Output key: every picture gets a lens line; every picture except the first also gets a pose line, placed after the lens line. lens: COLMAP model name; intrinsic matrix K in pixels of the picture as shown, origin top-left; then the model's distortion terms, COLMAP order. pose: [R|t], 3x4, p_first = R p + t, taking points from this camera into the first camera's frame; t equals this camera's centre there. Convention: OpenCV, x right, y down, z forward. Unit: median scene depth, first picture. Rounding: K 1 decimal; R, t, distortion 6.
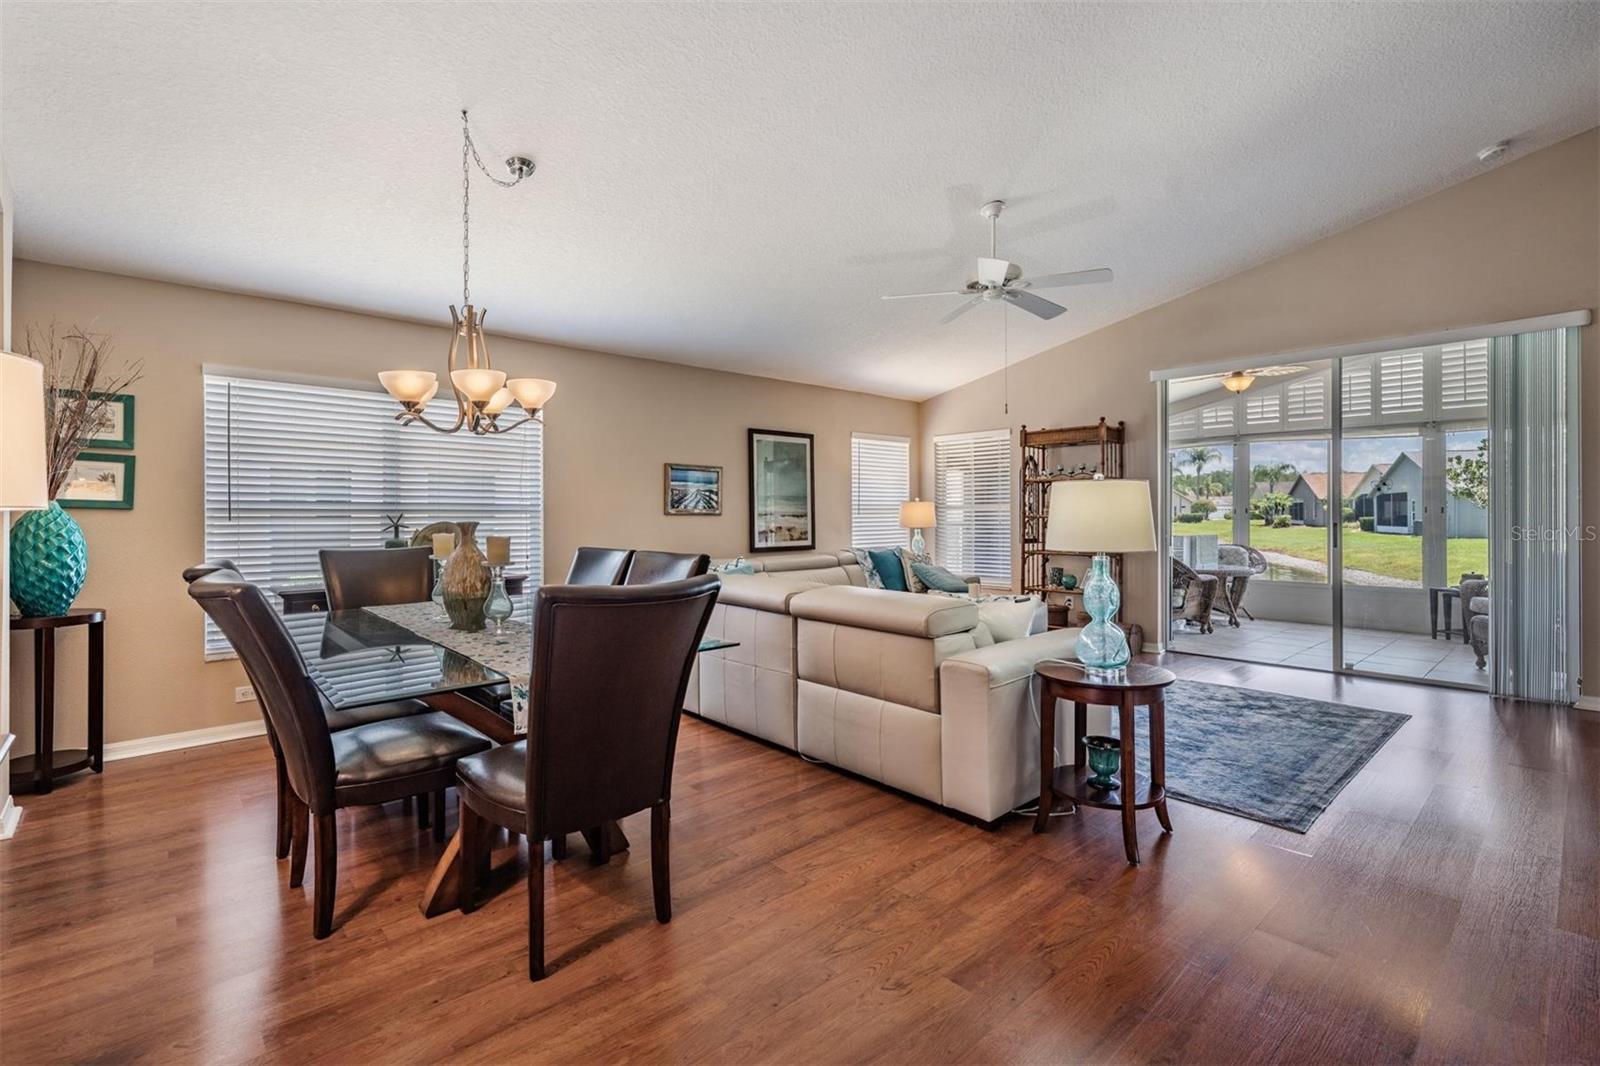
lens RADIAL K [[707.2, 0, 827.7], [0, 707.2, 517.9], [0, 0, 1]] dist [0.004598, -0.000937]
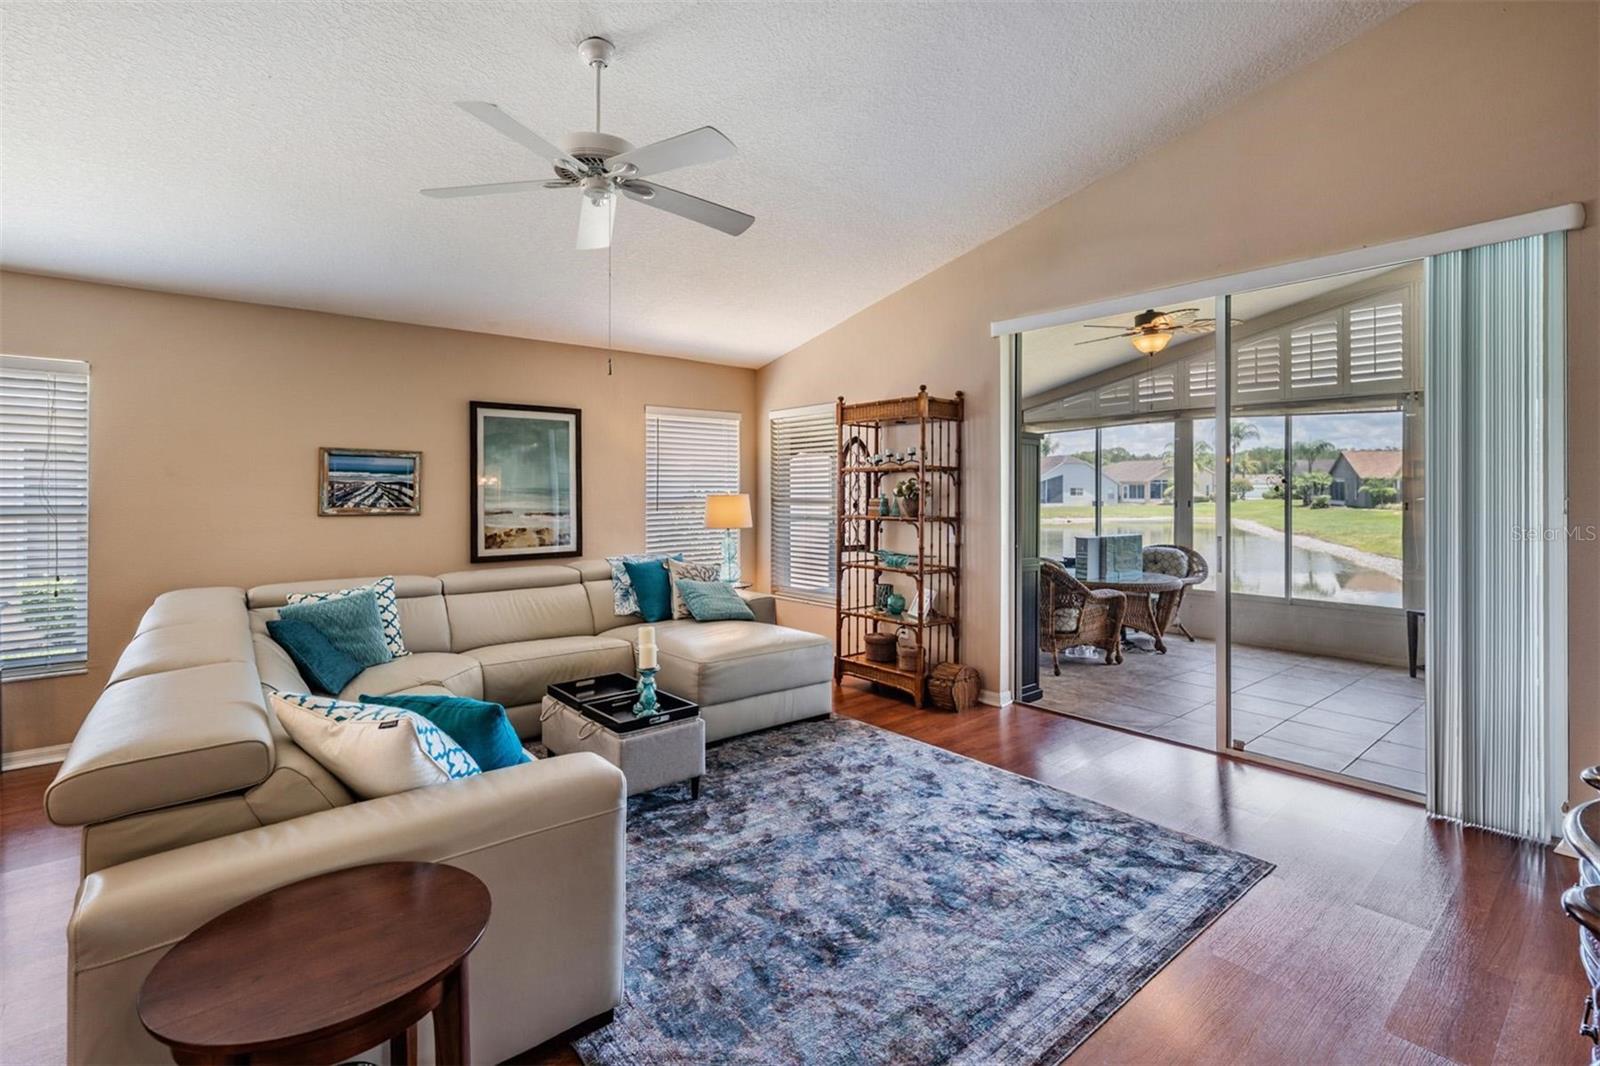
lens RADIAL K [[707.2, 0, 837.9], [0, 707.2, 492.9], [0, 0, 1]] dist [0.004598, -0.000937]
pose [[0.999102, 0.004725, -0.042097, 0.310863], [-0.004762, 0.999988, -0.000769, -0.027671], [0.042093, 0.000968, 0.999113, 0.245101]]
